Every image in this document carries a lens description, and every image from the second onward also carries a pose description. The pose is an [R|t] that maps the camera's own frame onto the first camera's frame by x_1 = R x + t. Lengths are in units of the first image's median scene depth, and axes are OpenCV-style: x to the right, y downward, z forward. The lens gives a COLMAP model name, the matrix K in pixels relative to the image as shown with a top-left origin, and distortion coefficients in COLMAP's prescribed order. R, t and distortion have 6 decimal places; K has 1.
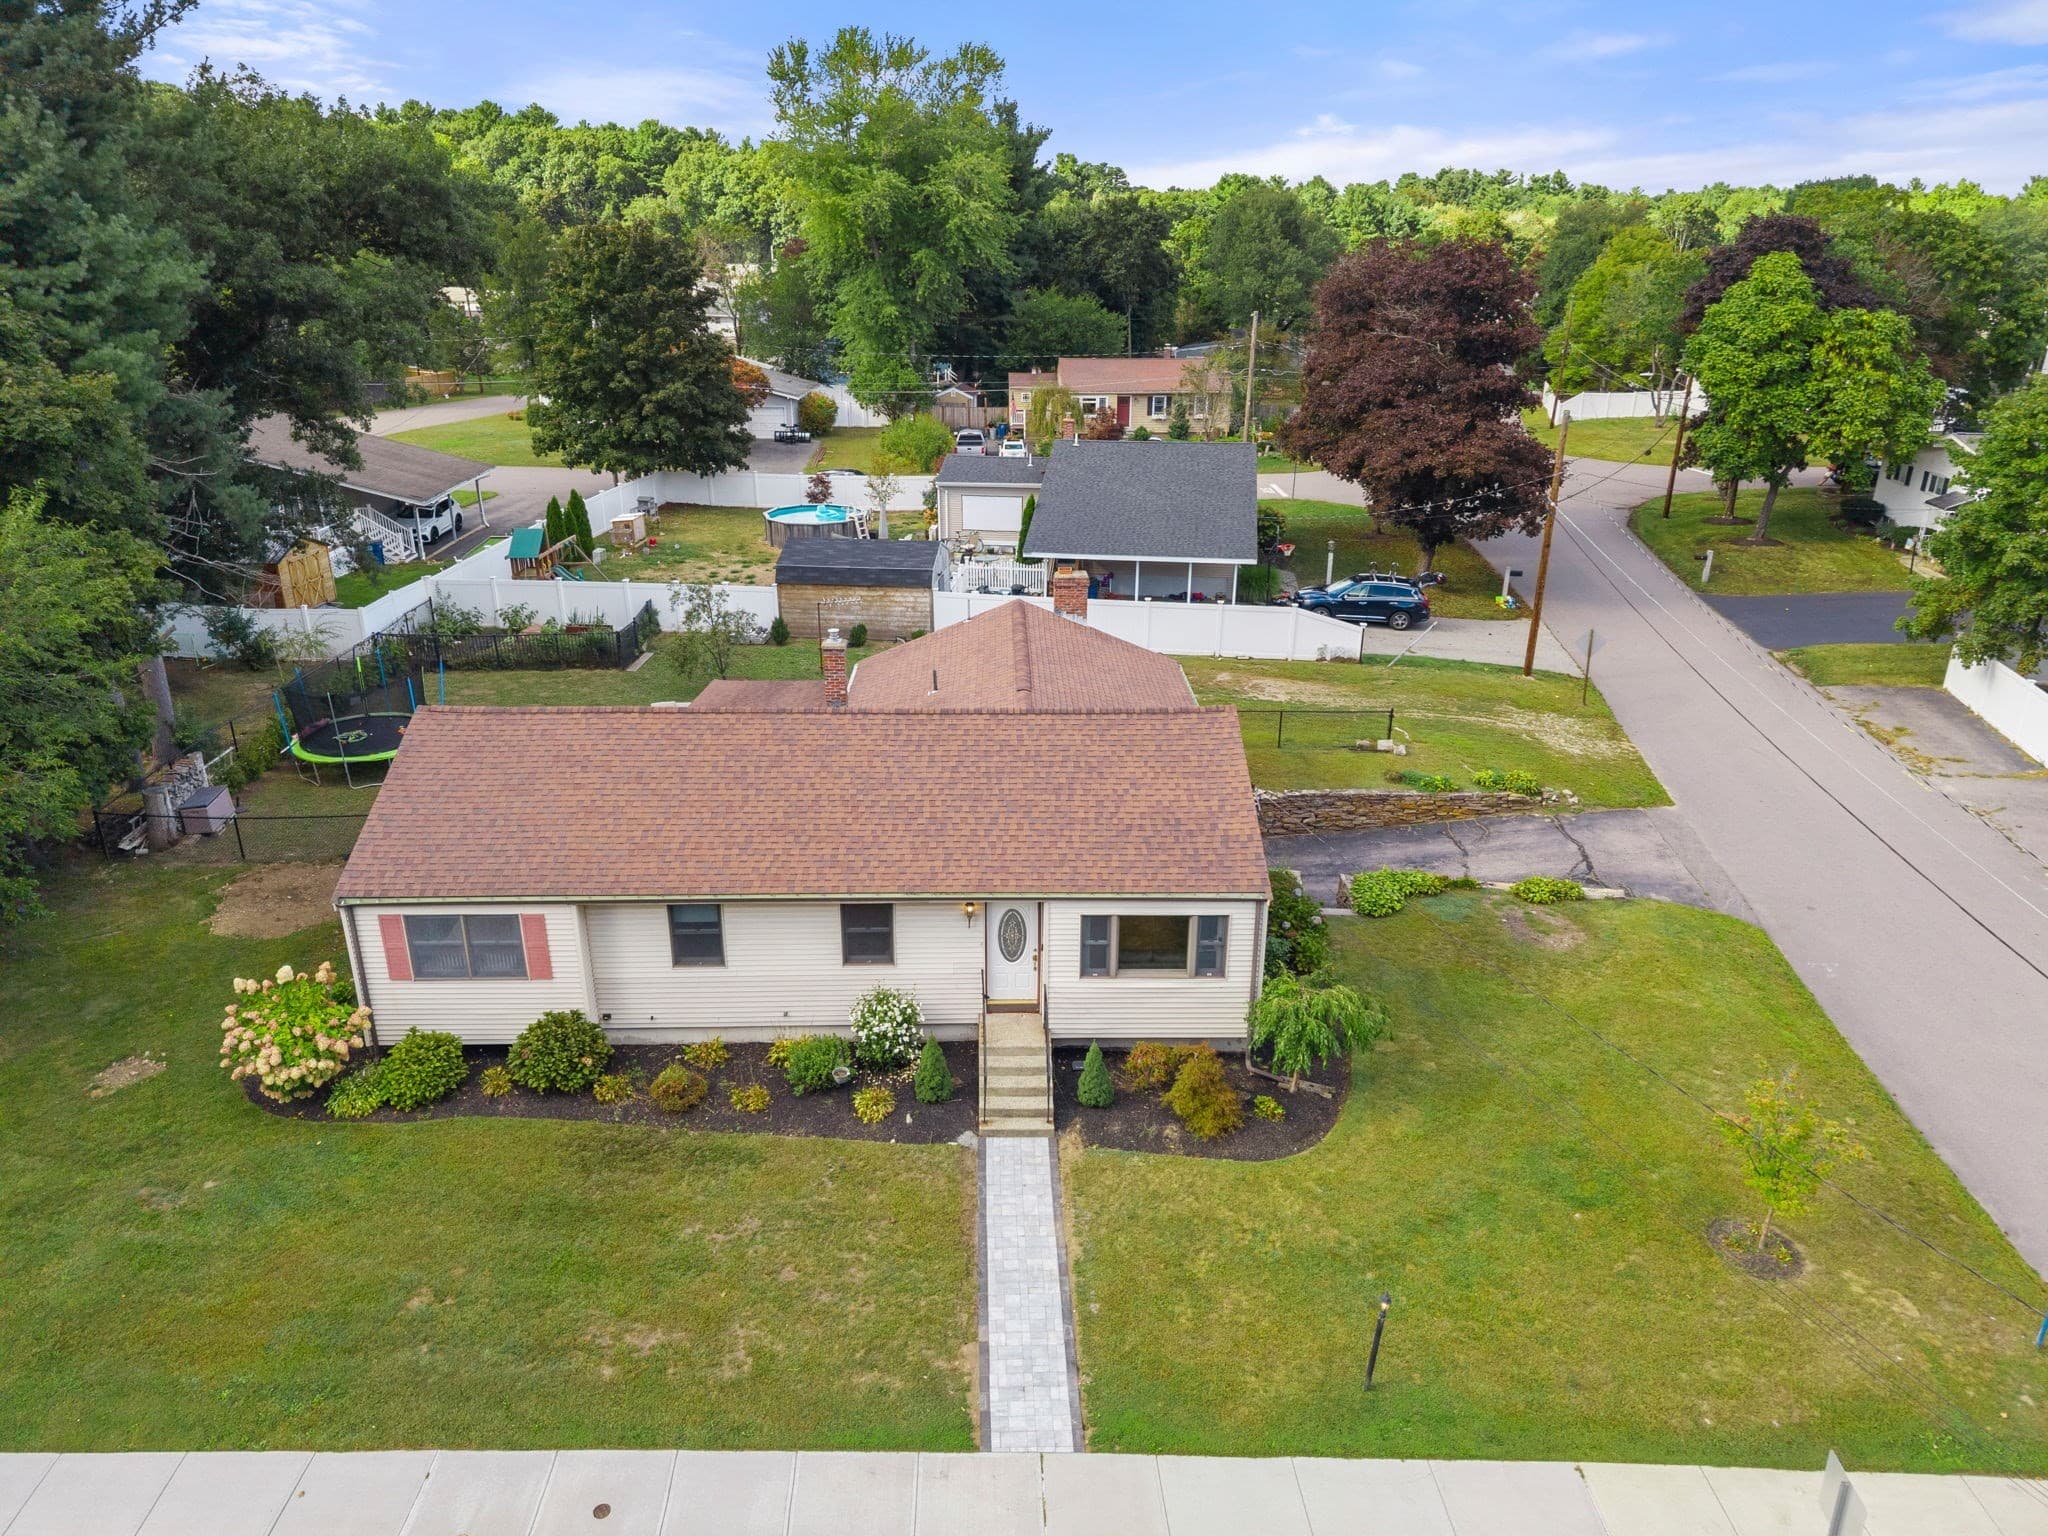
lens RADIAL K [[1362.4, 0, 1018.8], [0, 1362.4, 764.1], [0, 0, 1]] dist [0.048481, -0.076294]
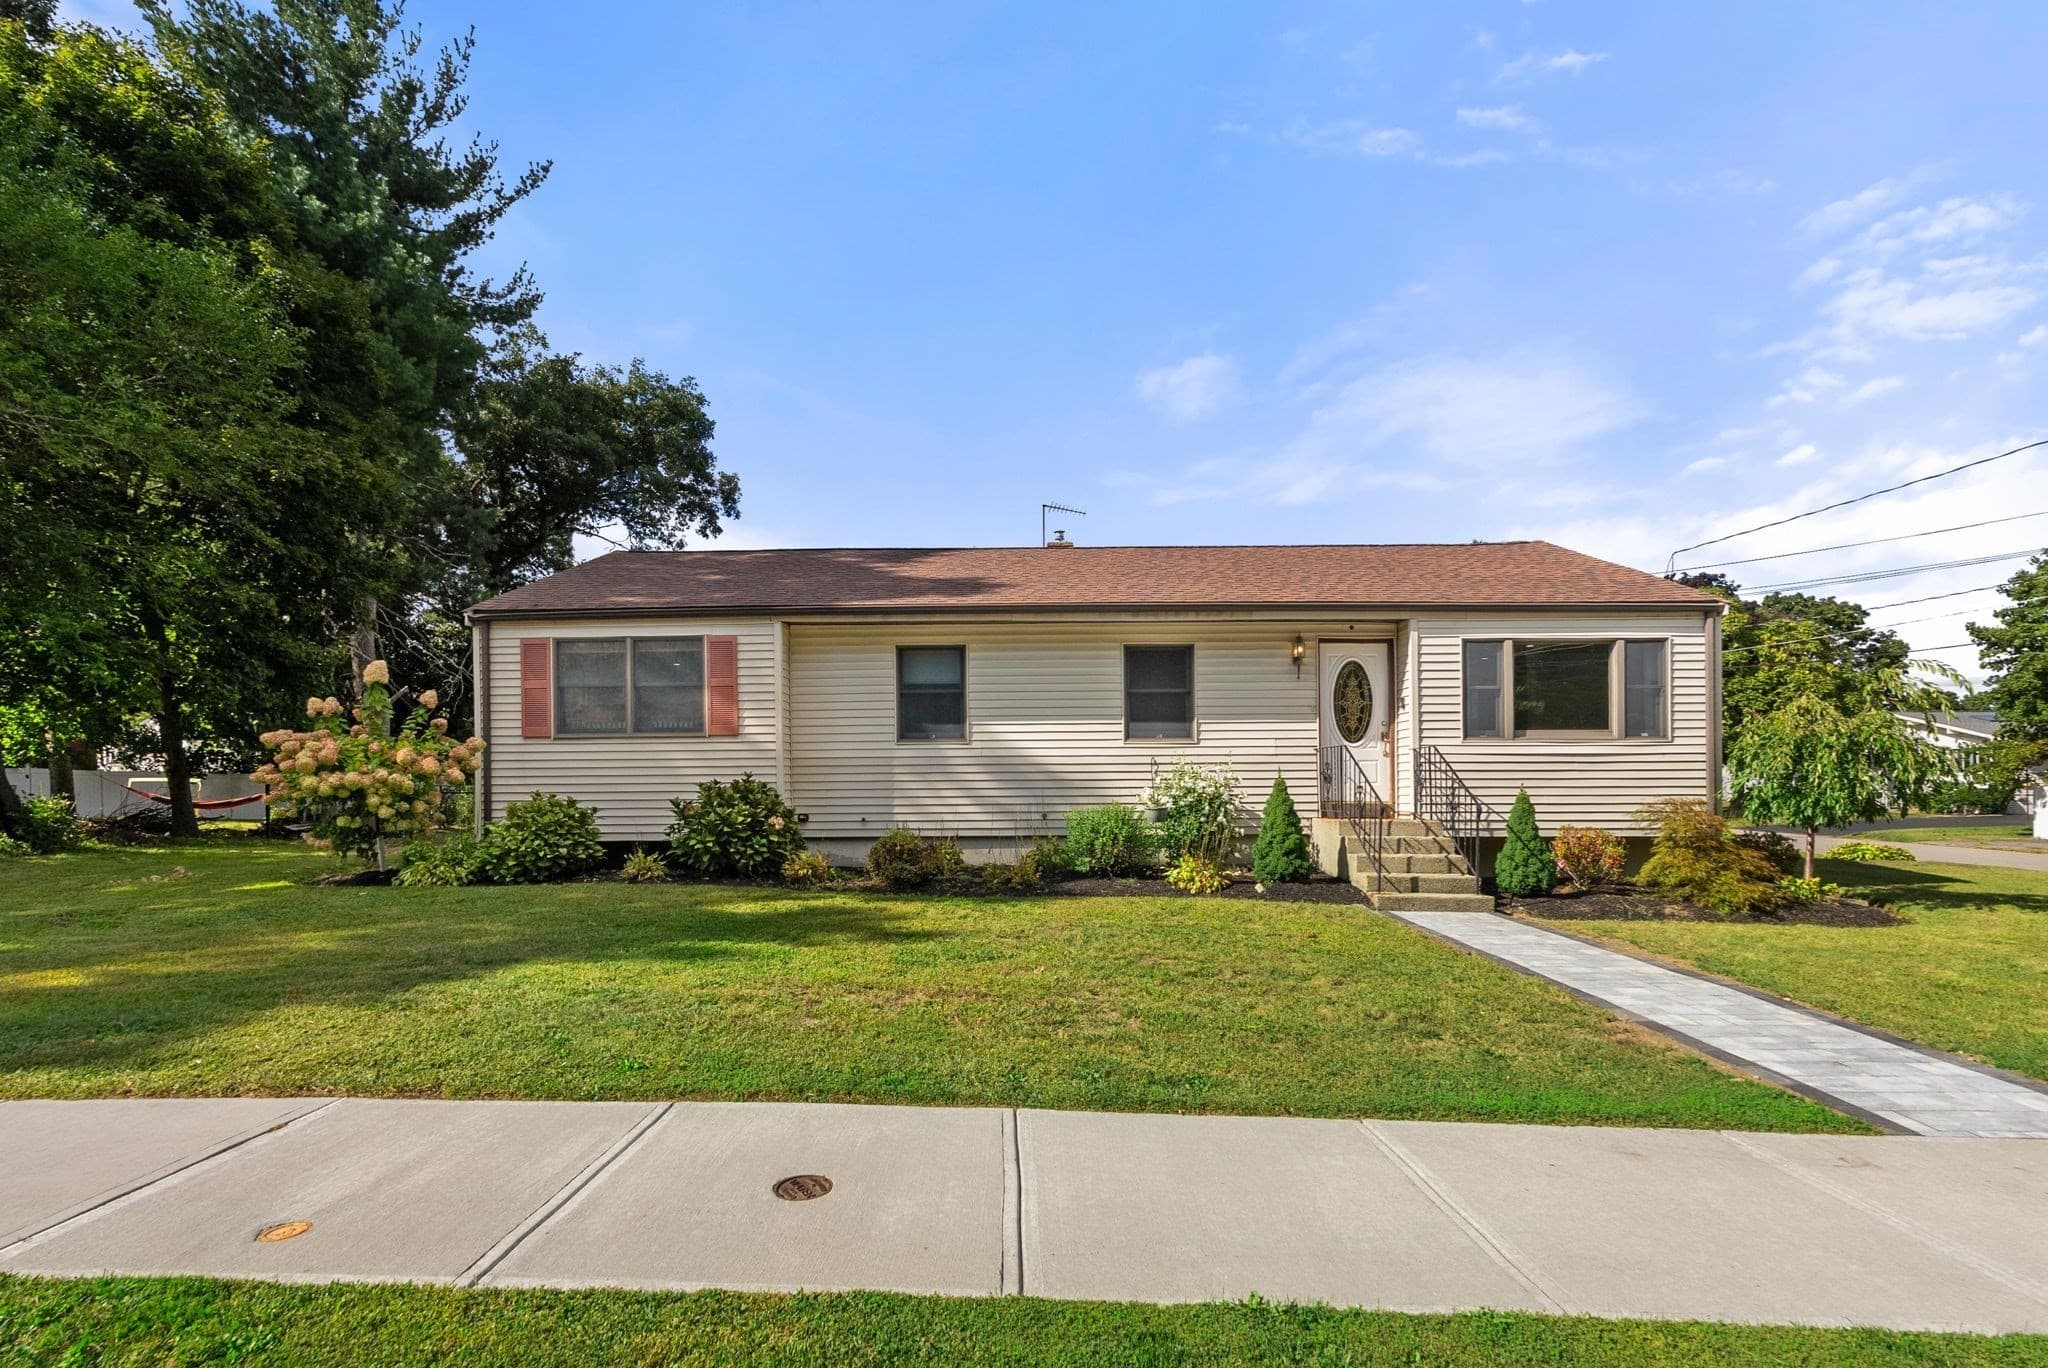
lens RADIAL K [[959.0, 0, 1018.2], [0, 959.0, 783.2], [0, 0, 1]] dist [-0.002341, 0.000261]
pose [[0.999256, -0.012128, -0.036606, -0.169467], [-0.002407, 0.927795, -0.373083, 0.366043], [0.038487, 0.372894, 0.927076, 0.531046]]
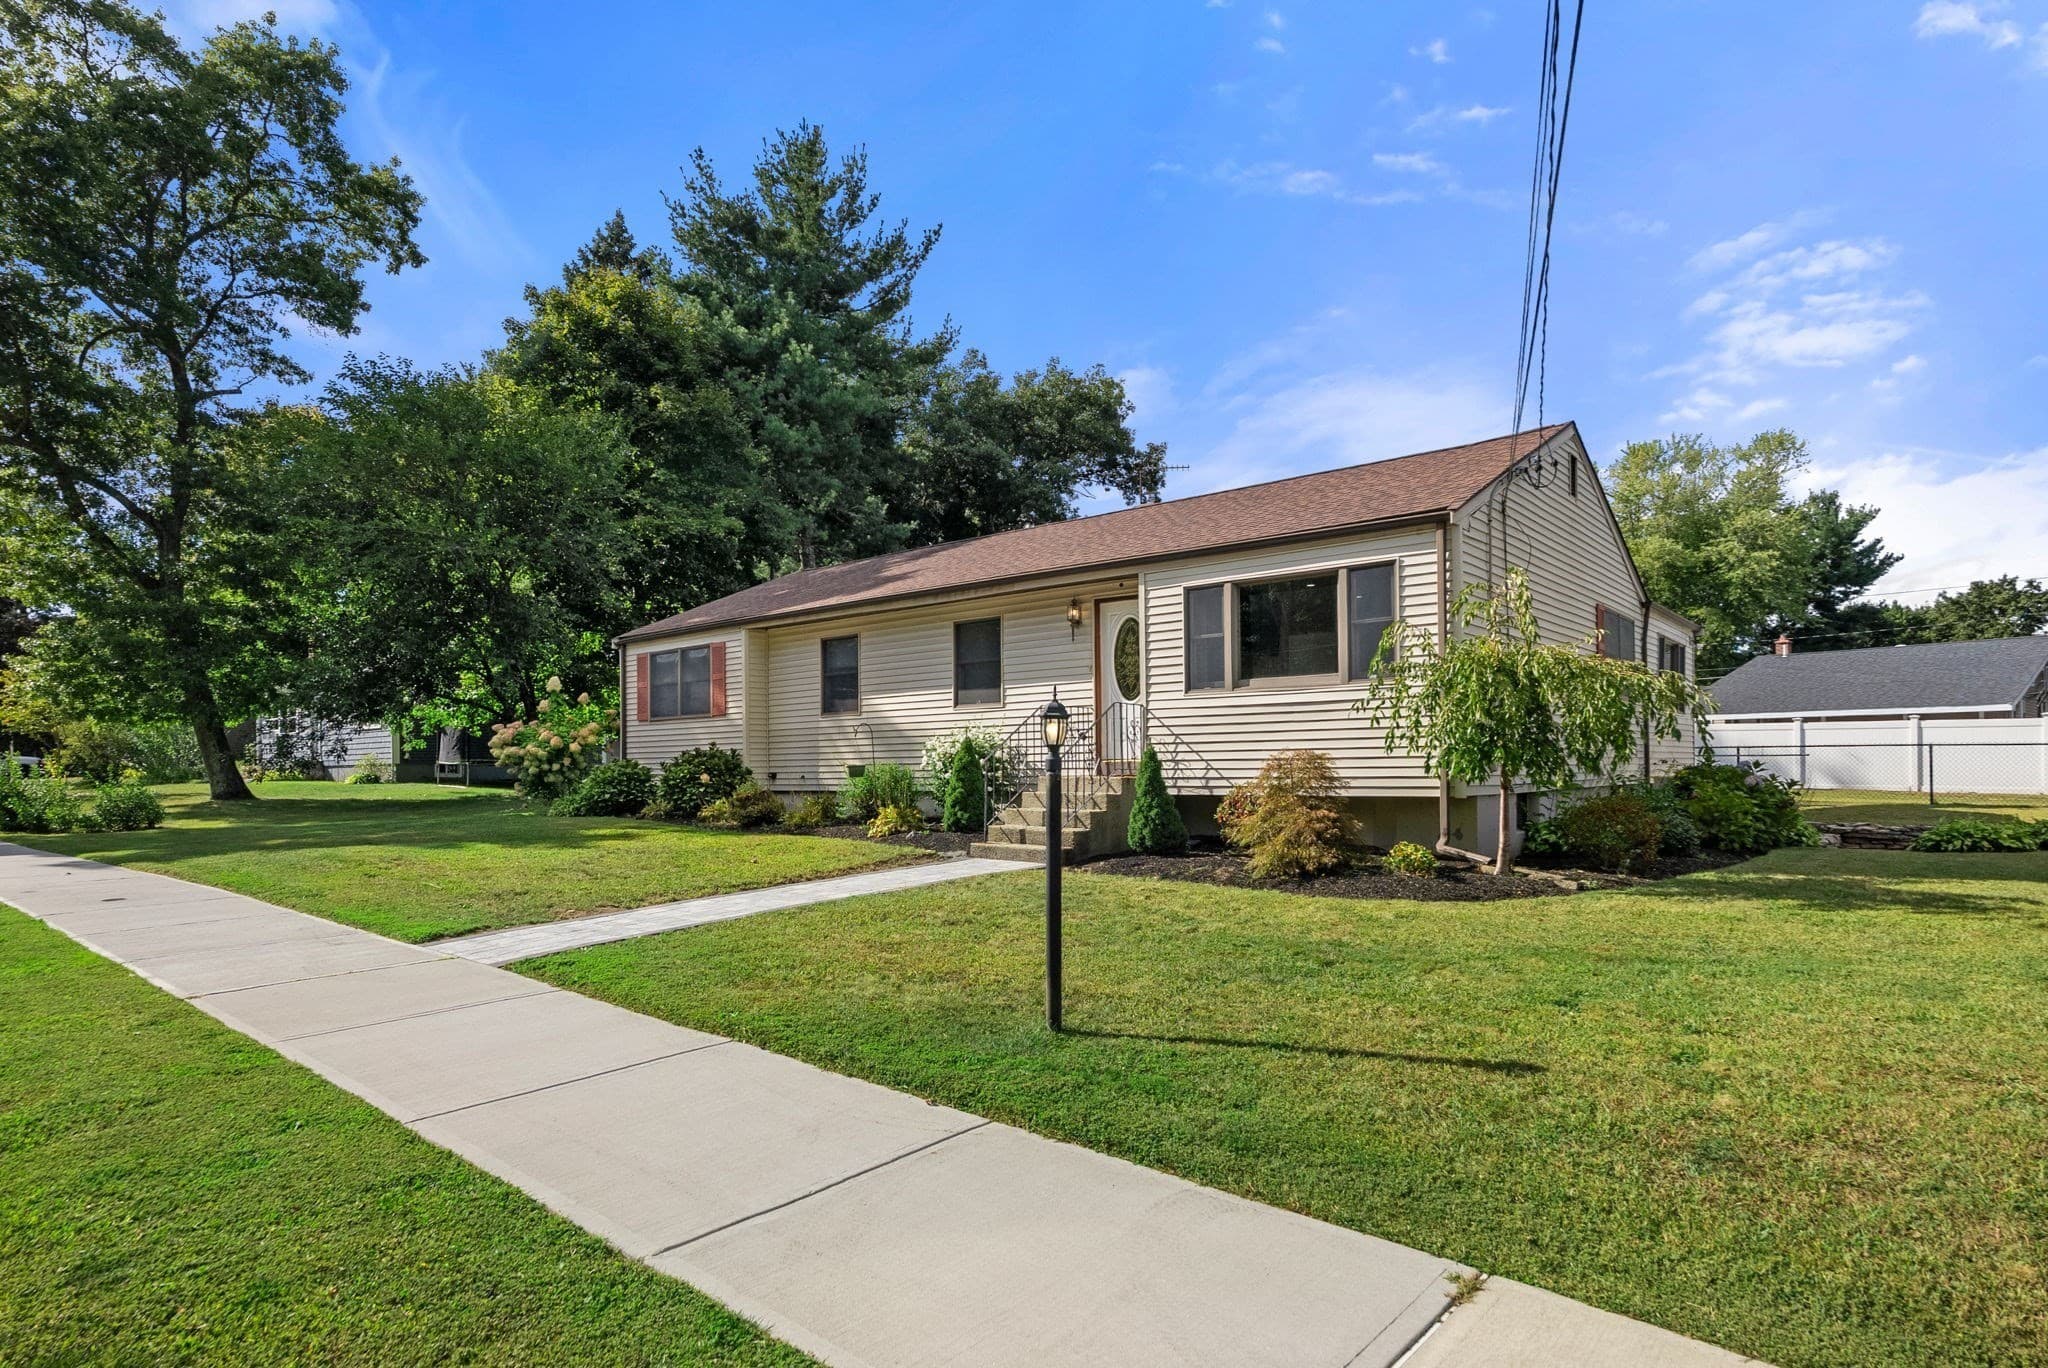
lens RADIAL K [[1094.8, 0, 1032.2], [0, 1094.8, 754.1], [0, 0, 1]] dist [0.008122, 0.000783]
pose [[0.759164, -0.024386, -0.650442, 0.341159], [-0.221625, 0.929903, -0.293534, 0.362789], [0.612007, 0.366995, 0.700544, 0.578203]]
